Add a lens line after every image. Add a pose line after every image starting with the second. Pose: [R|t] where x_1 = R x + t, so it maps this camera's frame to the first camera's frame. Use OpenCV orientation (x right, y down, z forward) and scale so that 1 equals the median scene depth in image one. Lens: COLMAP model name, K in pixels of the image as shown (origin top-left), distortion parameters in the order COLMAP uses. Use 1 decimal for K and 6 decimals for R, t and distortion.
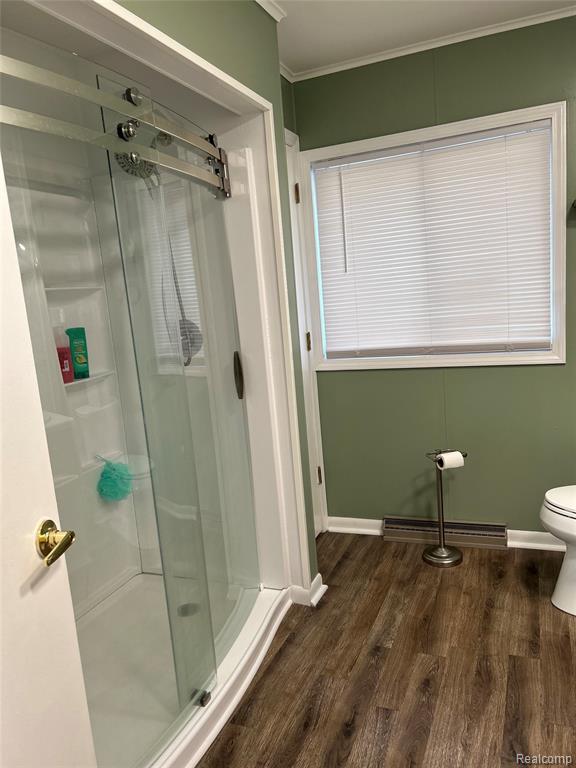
lens RADIAL K [[577.7, 0, 289.4], [0, 577.7, 386.8], [0, 0, 1]] dist [0.050364, -0.051572]
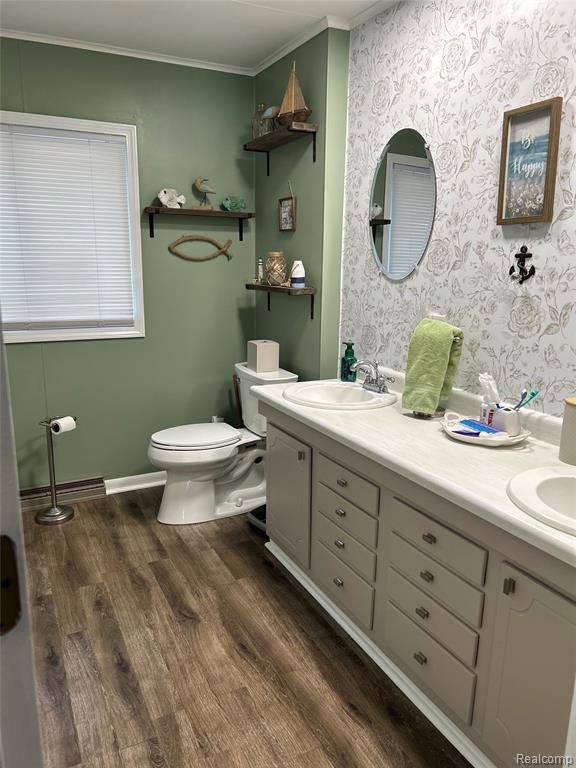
lens RADIAL K [[577.7, 0, 288.7], [0, 577.7, 385.2], [0, 0, 1]] dist [0.050364, -0.051572]
pose [[0.652233, -0.068364, 0.754930, -0.287180], [0.057287, 0.997522, 0.040838, 0.031798], [-0.755851, 0.016612, 0.654533, -0.052937]]
